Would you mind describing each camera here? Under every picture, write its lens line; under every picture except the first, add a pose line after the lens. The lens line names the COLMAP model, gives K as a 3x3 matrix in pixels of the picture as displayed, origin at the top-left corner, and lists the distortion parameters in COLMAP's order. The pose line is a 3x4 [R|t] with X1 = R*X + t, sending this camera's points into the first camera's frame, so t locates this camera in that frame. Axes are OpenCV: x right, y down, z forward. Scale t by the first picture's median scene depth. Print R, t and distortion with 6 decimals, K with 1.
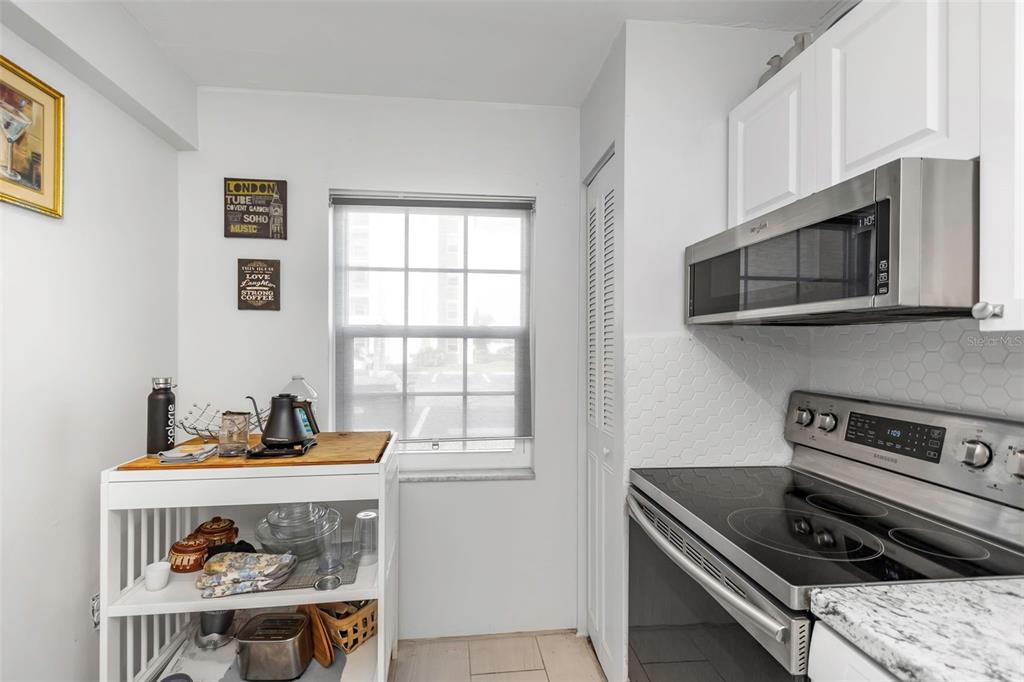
lens RADIAL K [[467.5, 0, 494.8], [0, 467.5, 347.4], [0, 0, 1]] dist [0.001083, -0.000089]
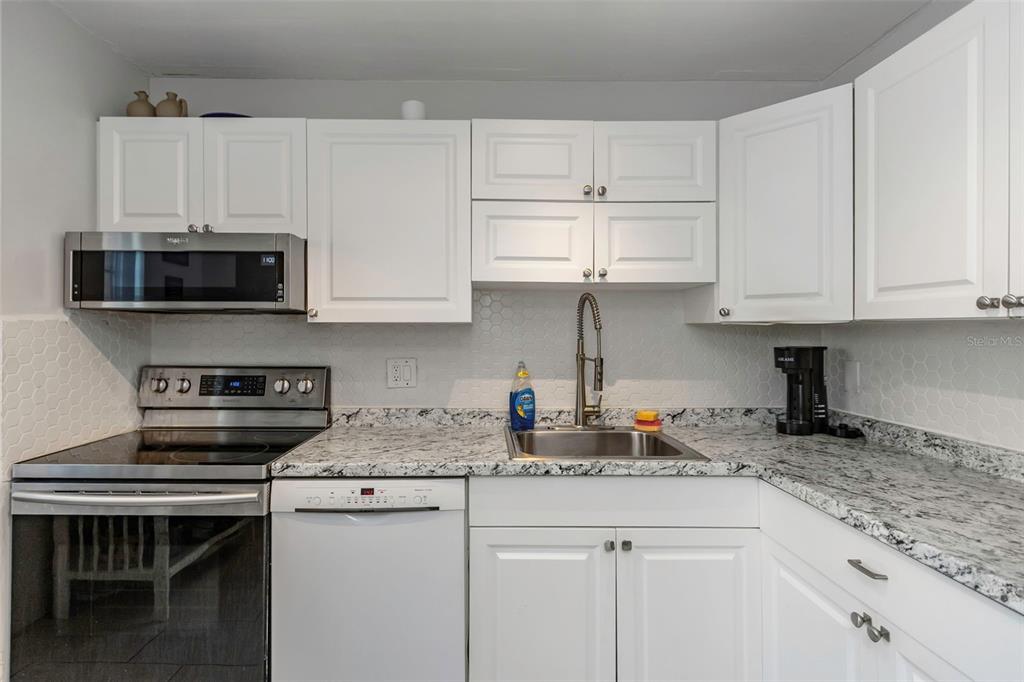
lens RADIAL K [[483.1, 0, 473.0], [0, 483.1, 329.7], [0, 0, 1]] dist [0.004875, -0.000356]
pose [[0.118901, 0.000106, 0.992906, -0.491526], [0.002124, 0.999998, -0.000361, 0.000419], [-0.992904, 0.002152, 0.118901, 0.000463]]
